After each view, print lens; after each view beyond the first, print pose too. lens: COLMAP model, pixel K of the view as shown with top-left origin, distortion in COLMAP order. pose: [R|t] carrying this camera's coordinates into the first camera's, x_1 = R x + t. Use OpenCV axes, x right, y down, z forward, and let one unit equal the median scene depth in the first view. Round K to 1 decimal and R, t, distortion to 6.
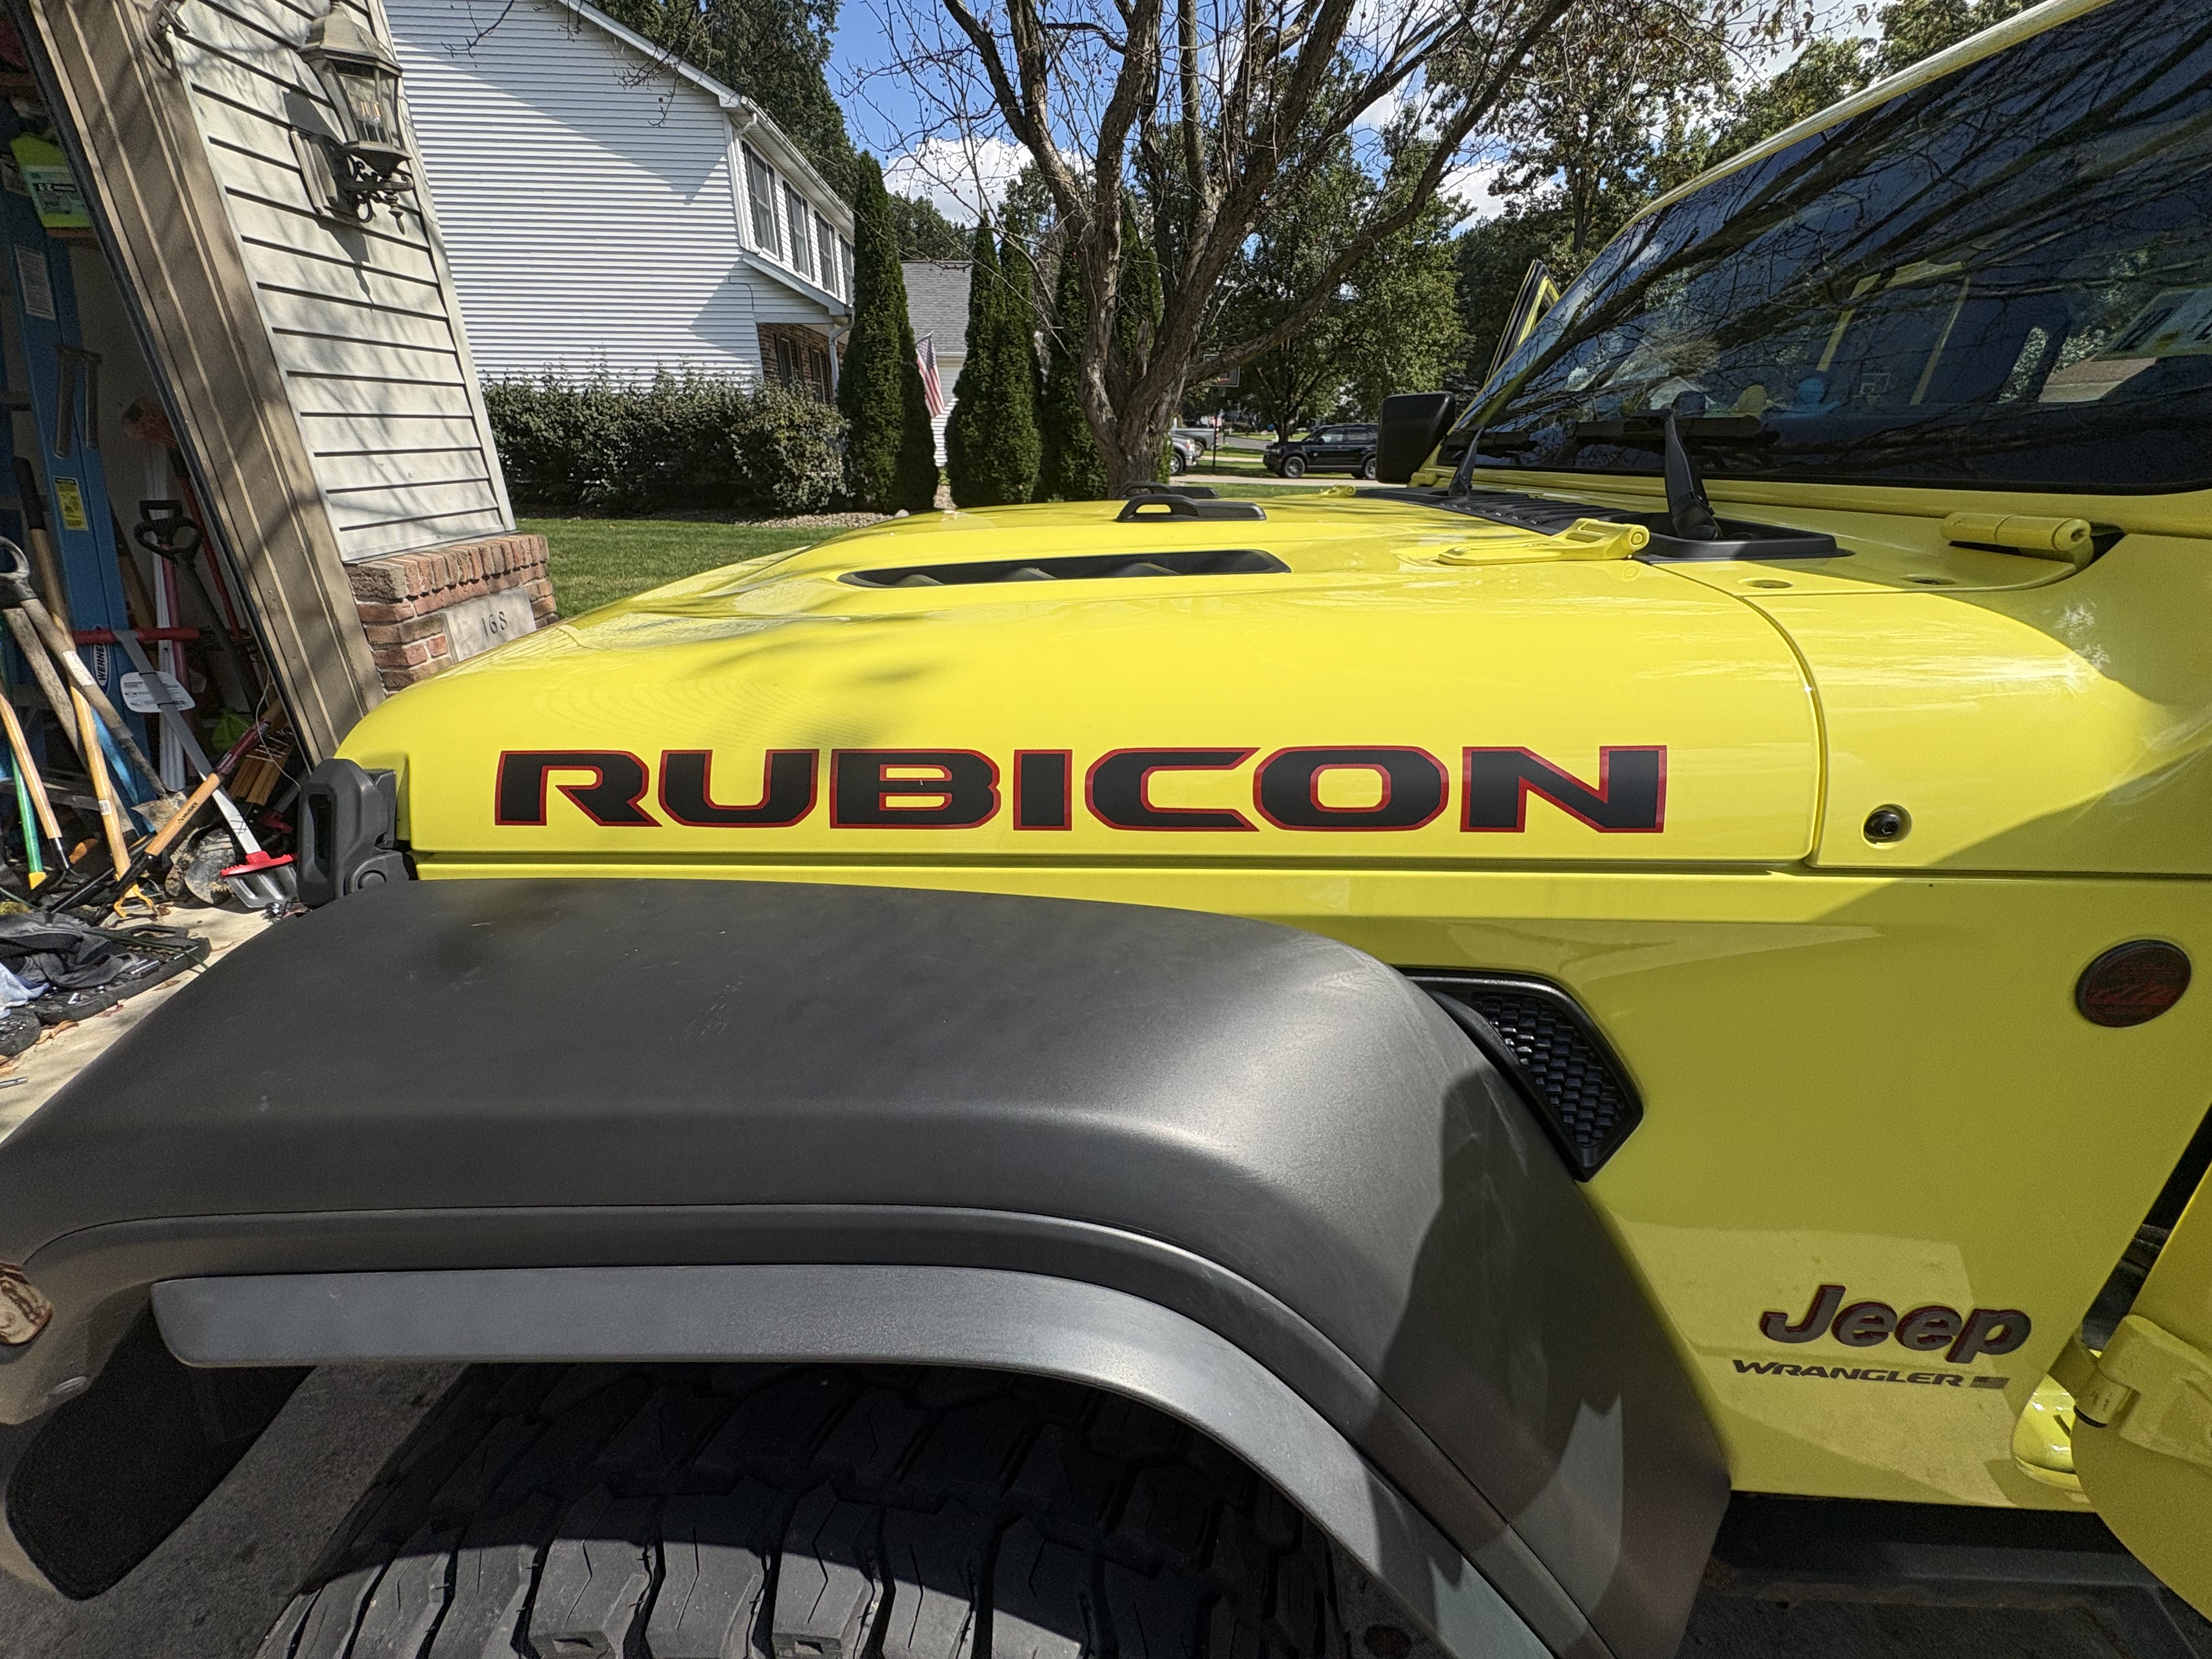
lens RADIAL K [[886.5, 0, 1109.4], [0, 886.5, 824.1], [0, 0, 1]] dist [0.001113, -0.000116]
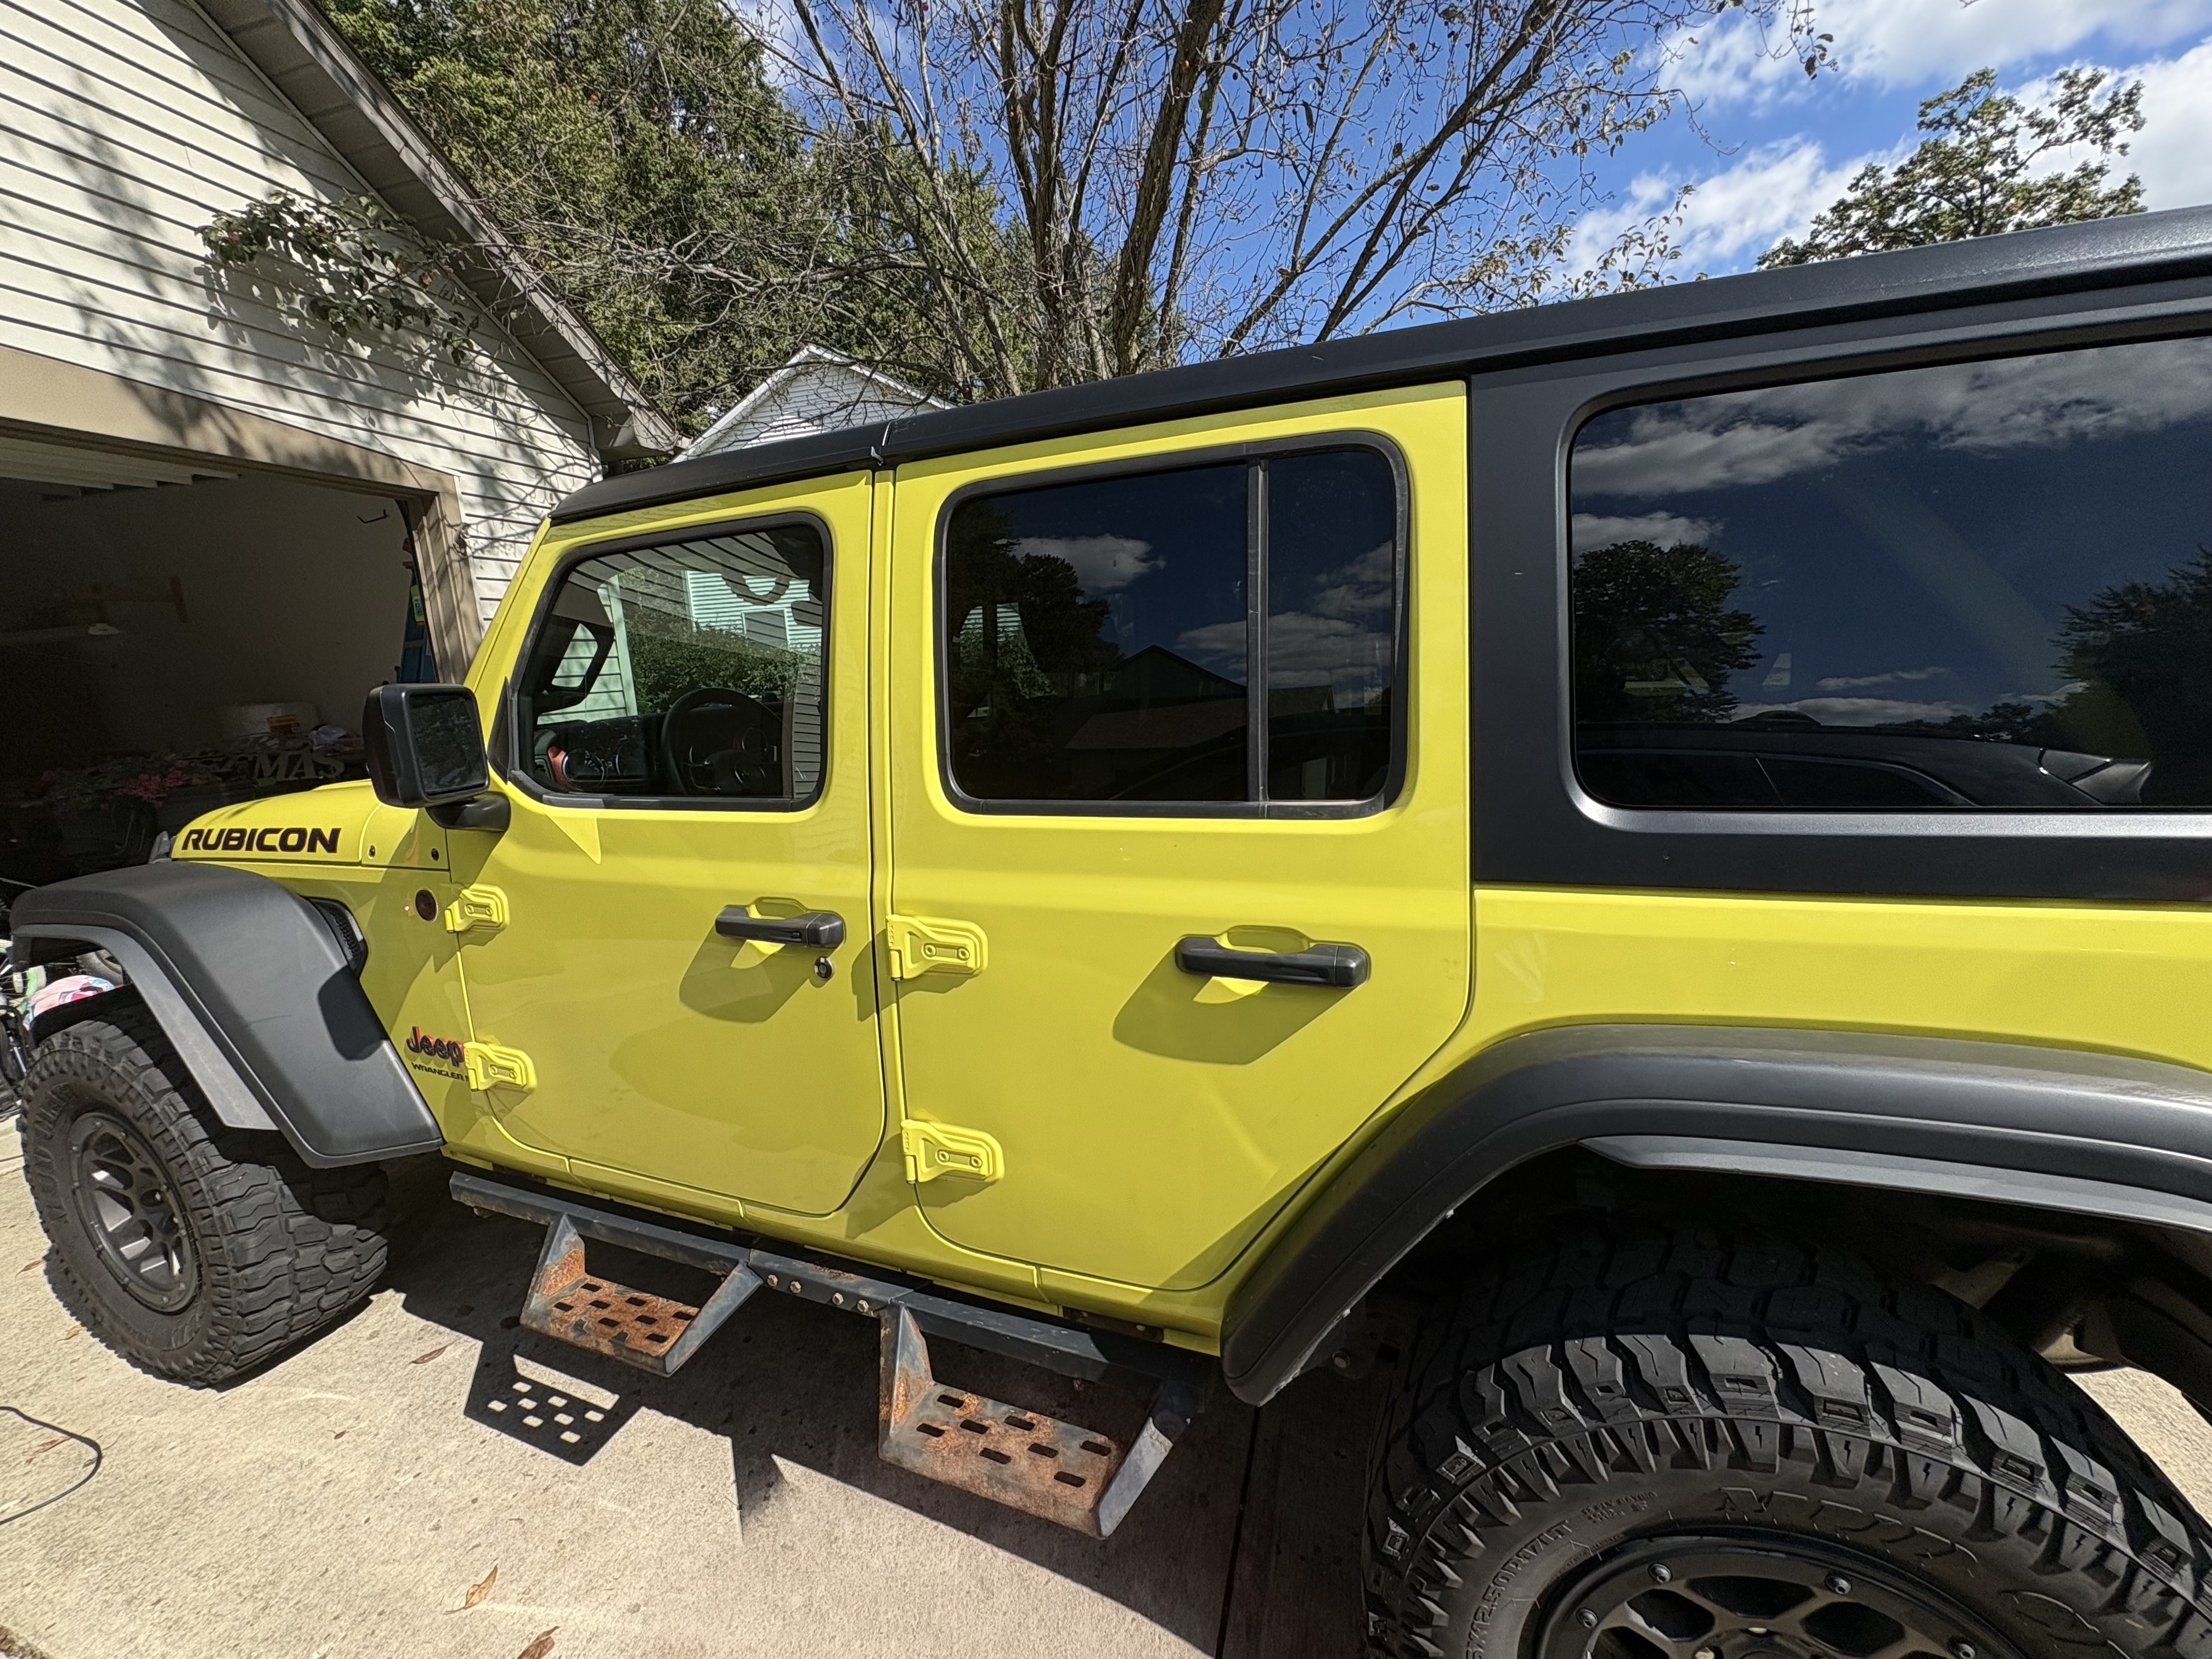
lens RADIAL K [[865.6, 0, 1111.8], [0, 865.6, 781.6], [0, 0, 1]] dist [-0.000129, -0.007536]
pose [[0.942245, -0.005406, -0.334882, 0.182204], [-0.072644, 0.972769, -0.220100, 0.010188], [0.326952, 0.231715, 0.916193, -0.044805]]
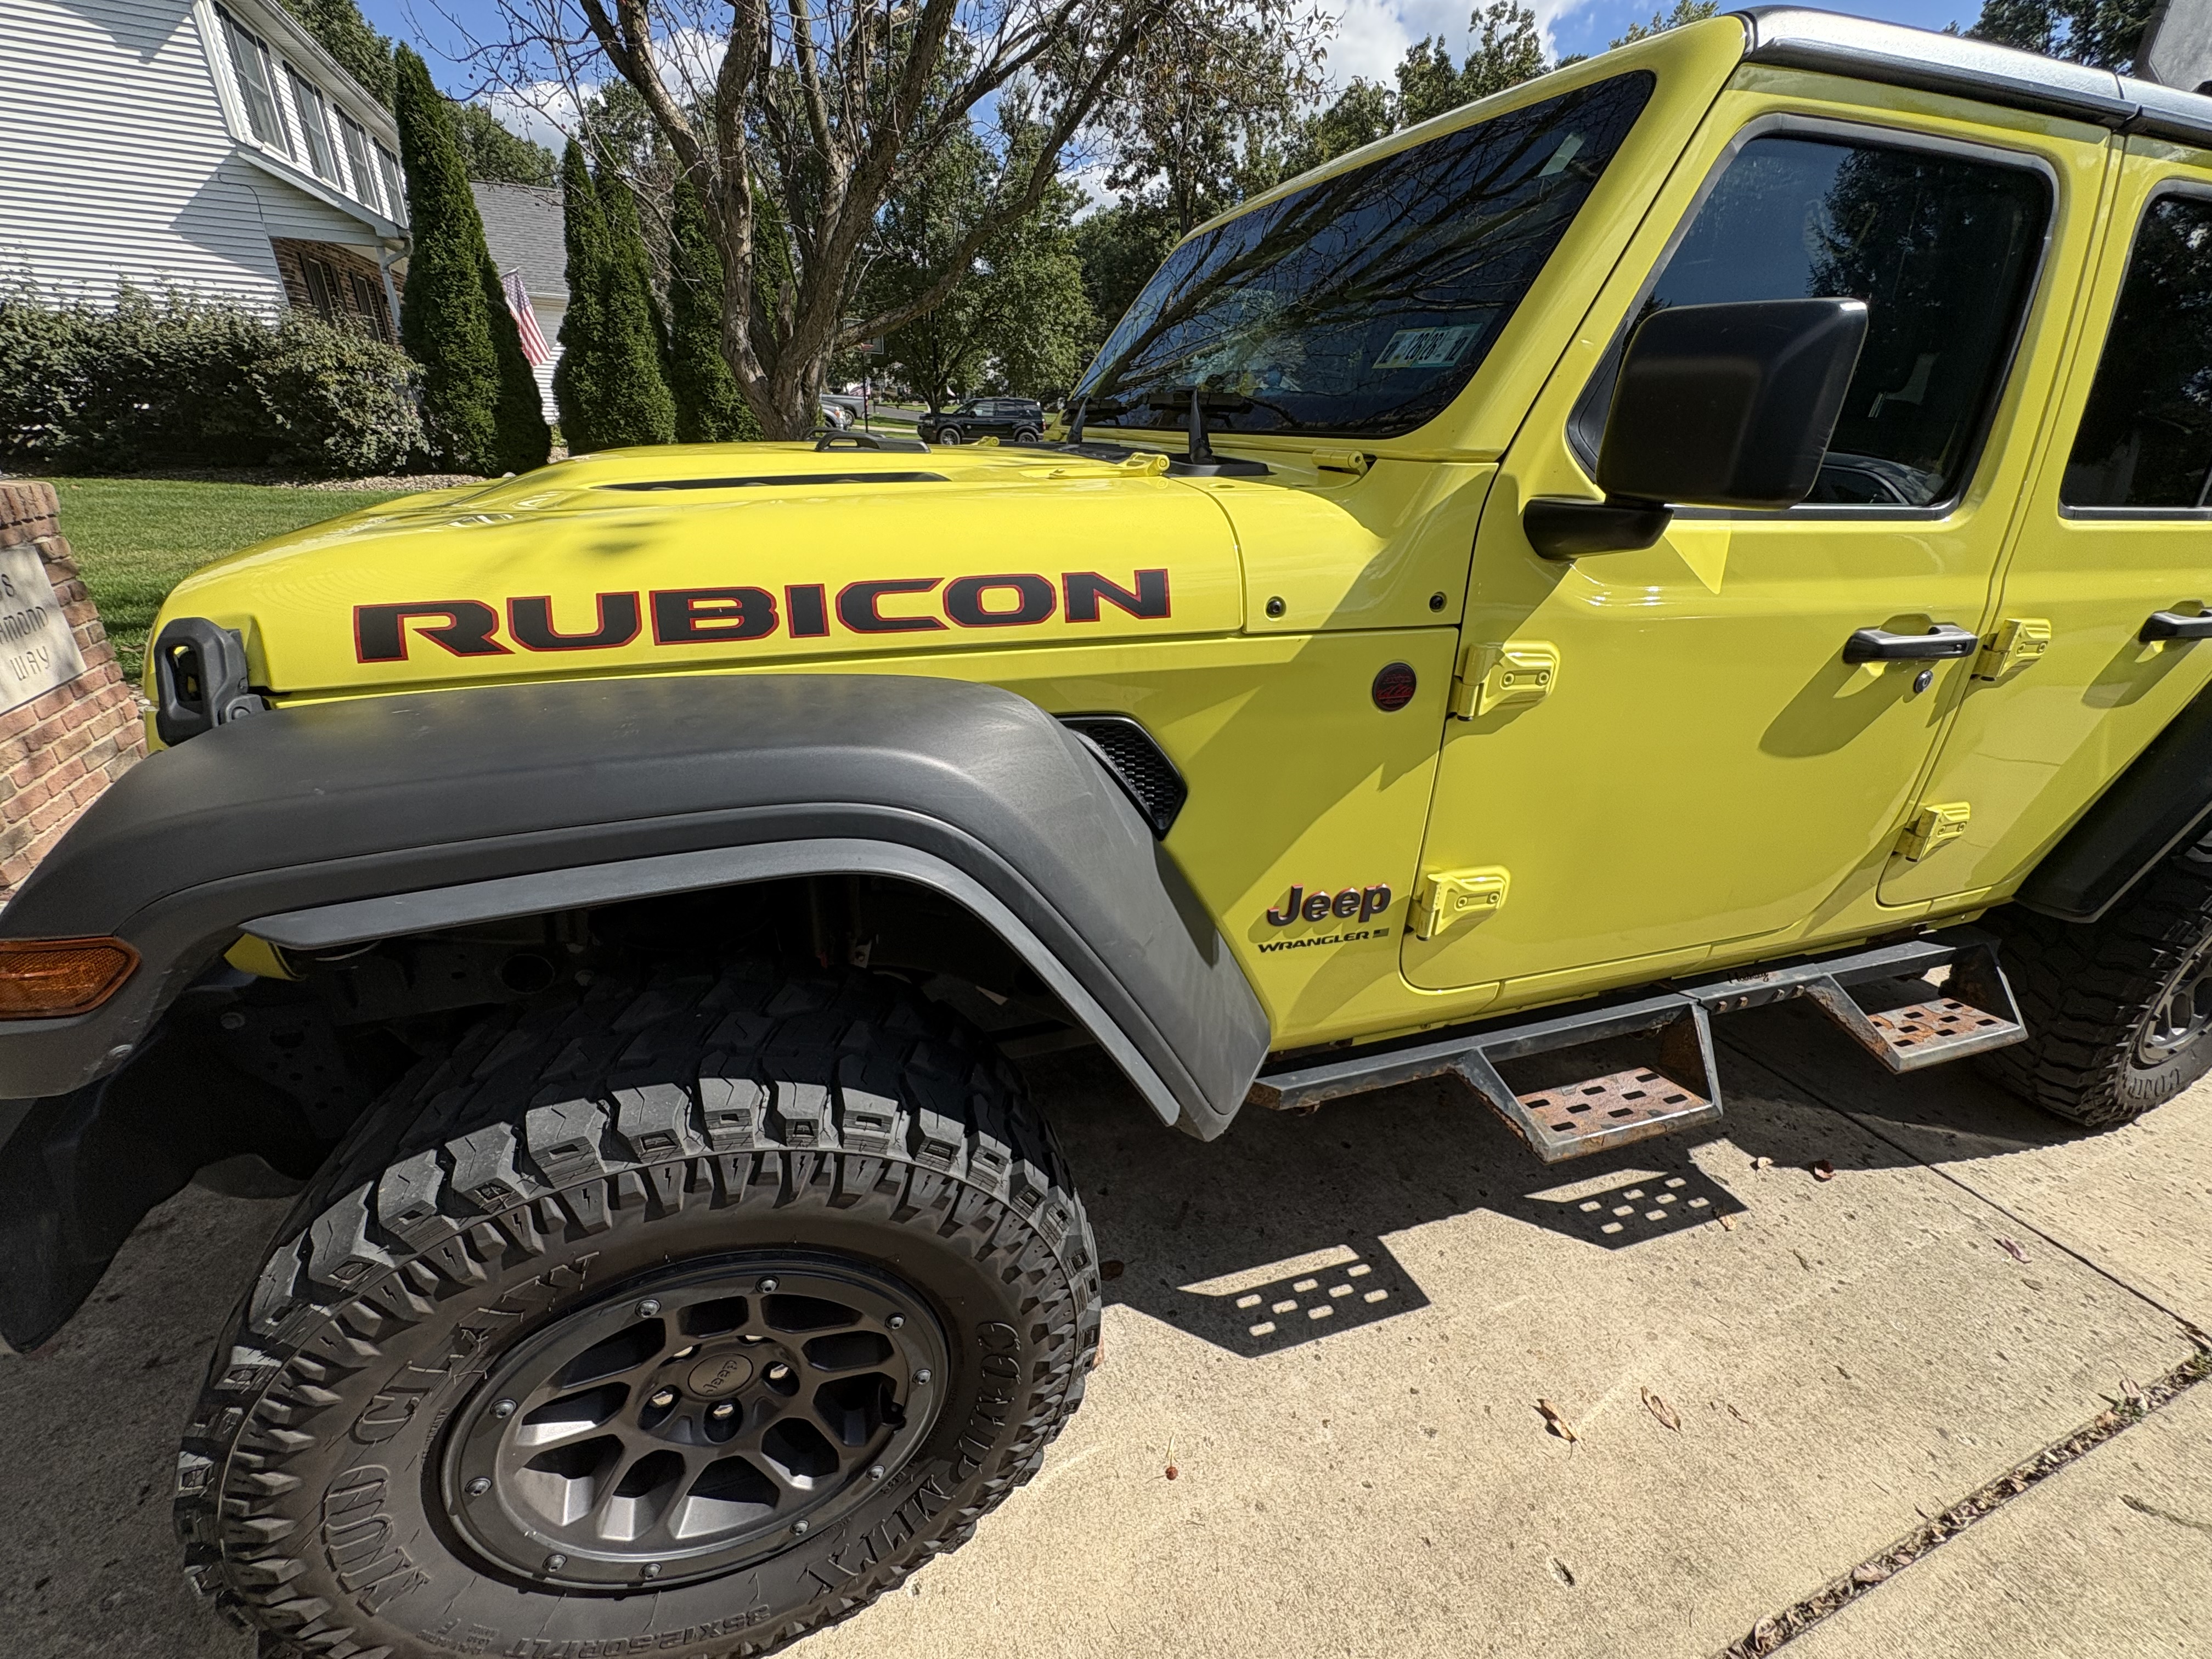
lens RADIAL K [[886.5, 0, 1109.4], [0, 886.5, 824.1], [0, 0, 1]] dist [0.001113, -0.000116]
pose [[0.937264, -0.111724, 0.330233, -0.005728], [0.102947, 0.993713, 0.044010, 0.013605], [-0.333073, -0.007252, 0.942873, -0.027266]]
